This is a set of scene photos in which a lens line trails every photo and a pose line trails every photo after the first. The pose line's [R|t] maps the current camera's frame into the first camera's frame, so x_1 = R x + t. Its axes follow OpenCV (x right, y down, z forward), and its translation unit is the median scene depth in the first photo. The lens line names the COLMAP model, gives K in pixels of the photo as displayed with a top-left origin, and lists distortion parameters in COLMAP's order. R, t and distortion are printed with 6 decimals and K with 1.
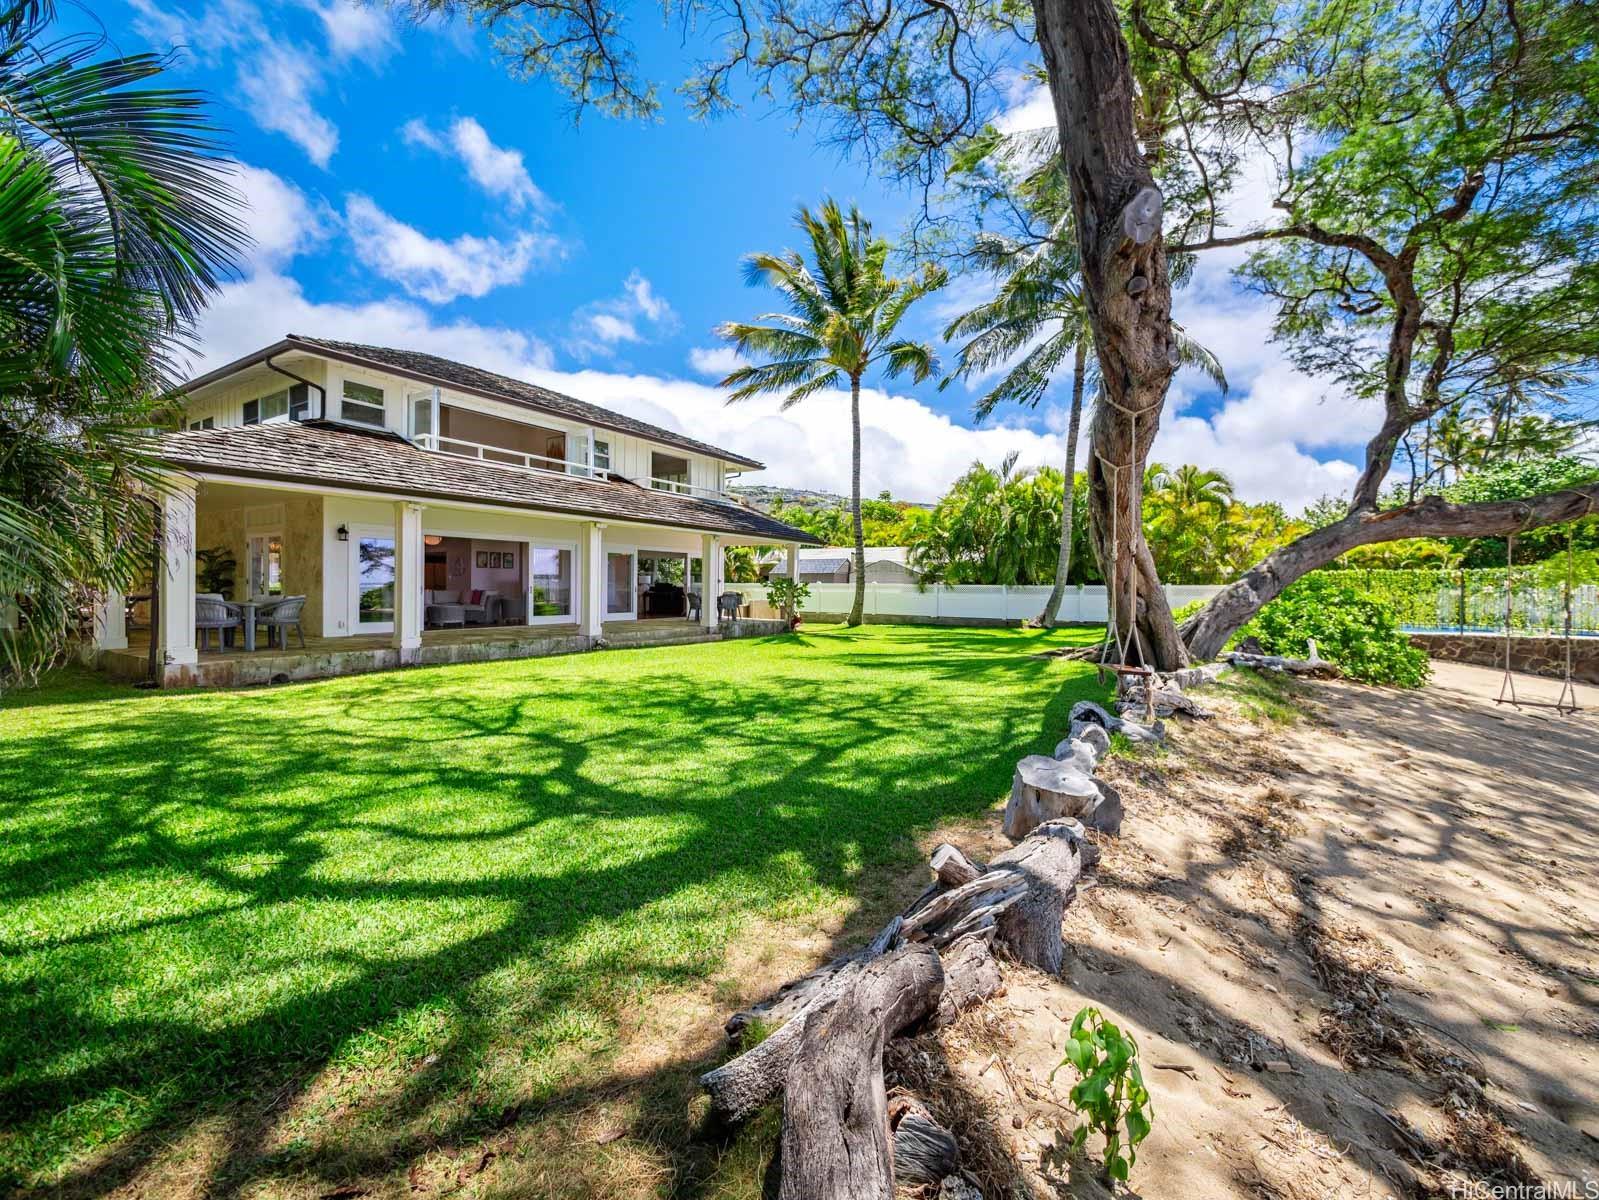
lens RADIAL K [[680.8, 0, 798.3], [0, 680.8, 593.2], [0, 0, 1]] dist [0.002325, 0.000178]
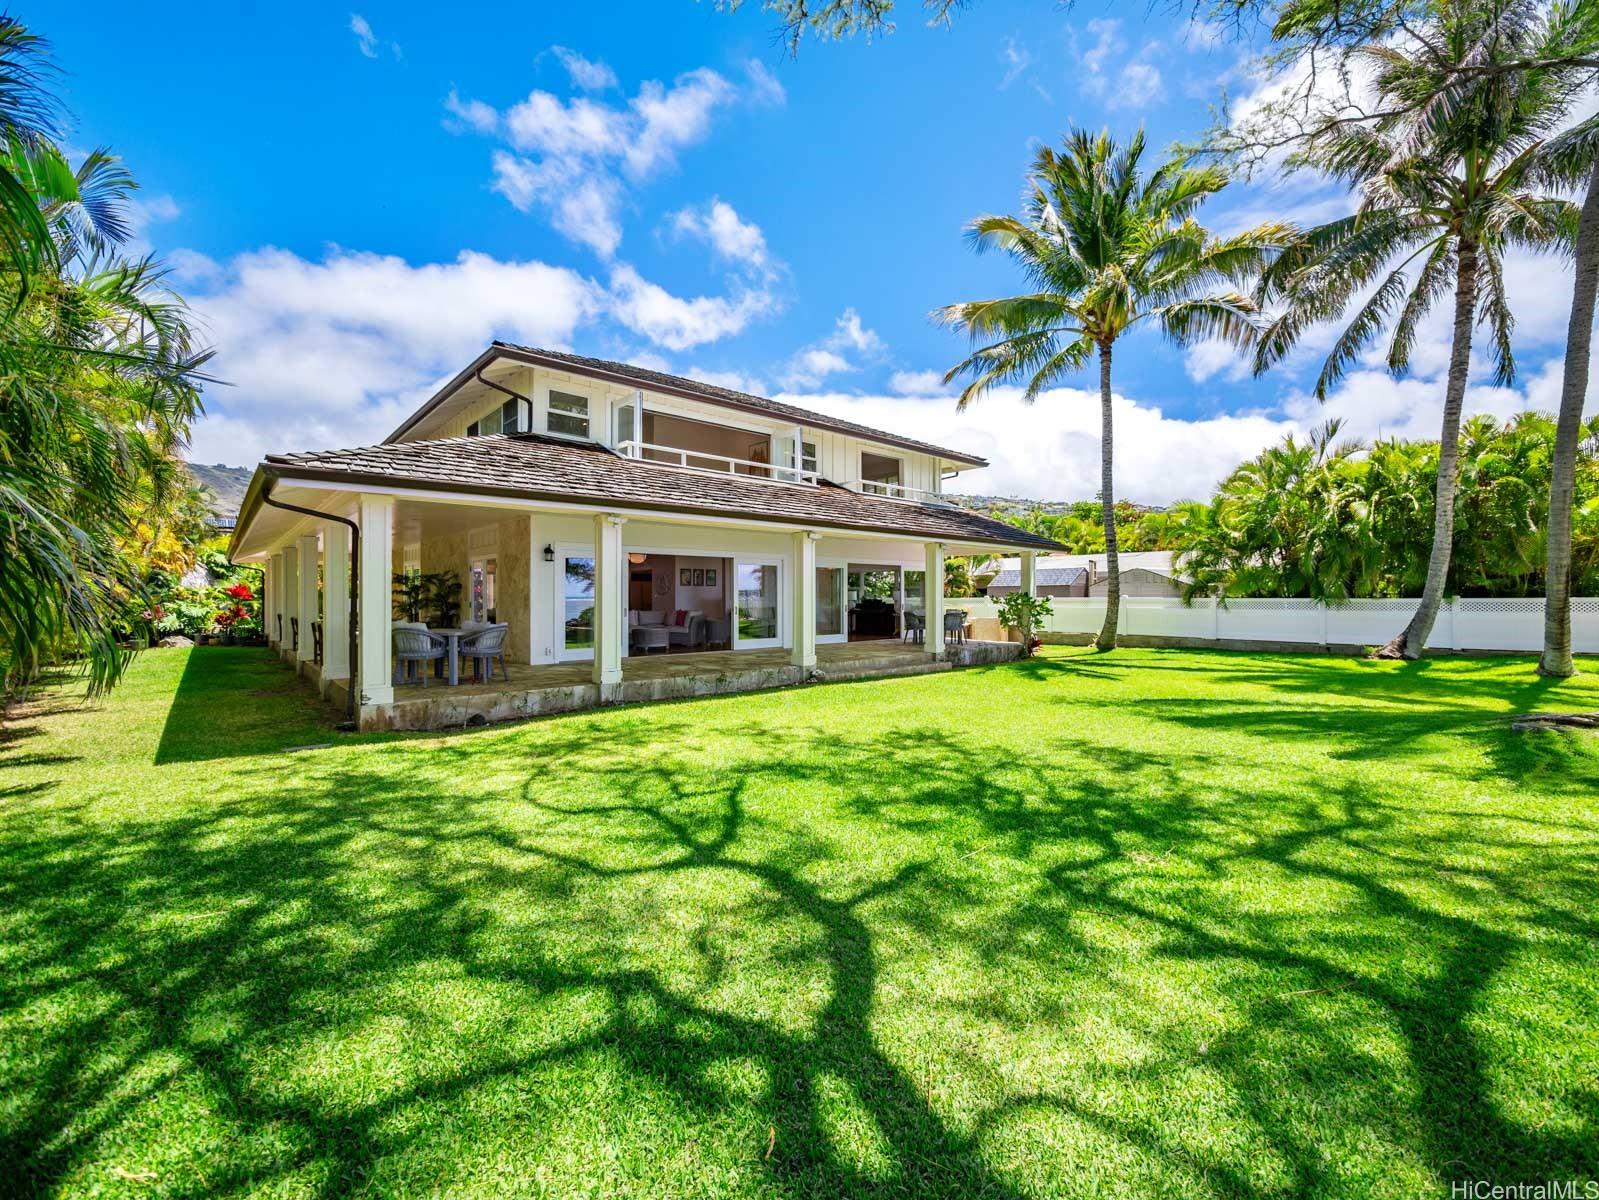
lens RADIAL K [[663.9, 0, 796.7], [0, 663.9, 599.6], [0, 0, 1]] dist [-0.001299, -0.000114]
pose [[0.964007, -0.008740, -0.265732, -0.081023], [0.007454, 0.999955, -0.005848, -0.013251], [0.265771, 0.003657, 0.964029, 0.172663]]
